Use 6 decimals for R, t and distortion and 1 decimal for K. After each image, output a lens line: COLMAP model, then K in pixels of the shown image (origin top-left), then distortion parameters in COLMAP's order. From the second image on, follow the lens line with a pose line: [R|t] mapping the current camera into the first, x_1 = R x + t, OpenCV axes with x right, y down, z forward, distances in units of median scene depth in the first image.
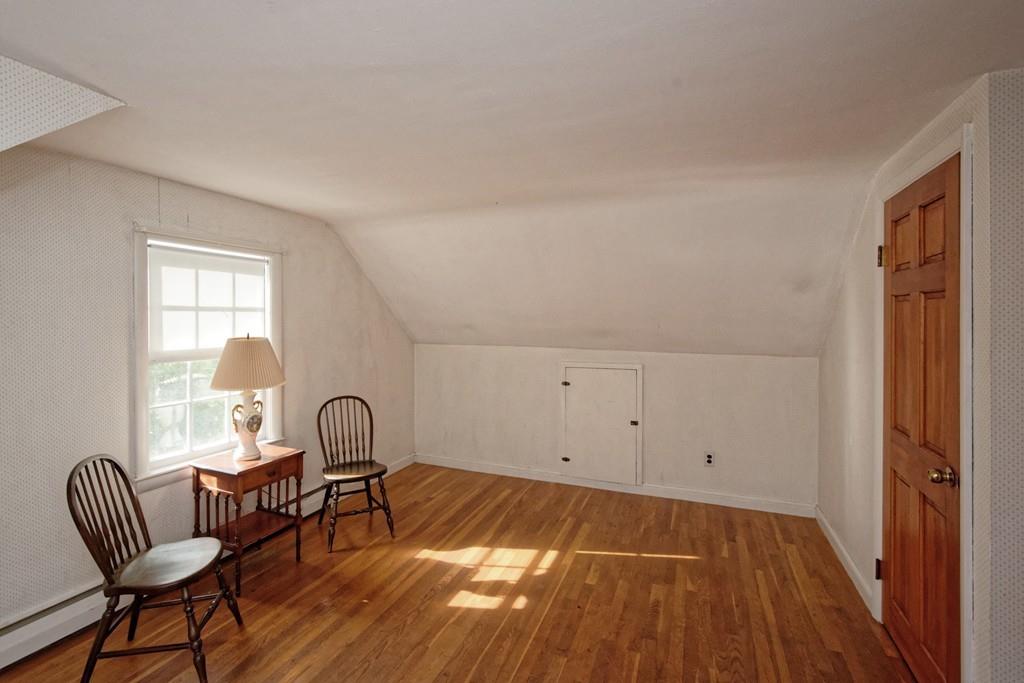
lens RADIAL K [[460.7, 0, 509.1], [0, 460.7, 343.0], [0, 0, 1]] dist [0.000654, -0.001192]
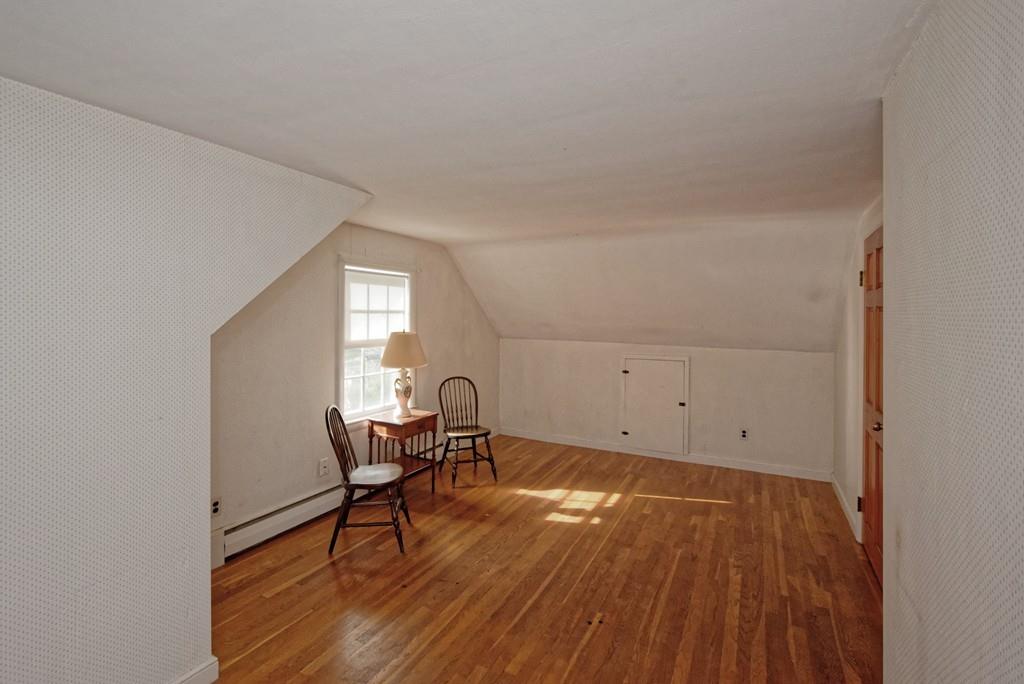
lens RADIAL K [[460.7, 0, 515.5], [0, 460.7, 334.2], [0, 0, 1]] dist [0.000654, -0.001192]
pose [[0.995620, 0.010932, -0.092853, -0.087676], [-0.011925, 0.999877, -0.010148, 0.004942], [0.092731, 0.011211, 0.995628, -0.400797]]
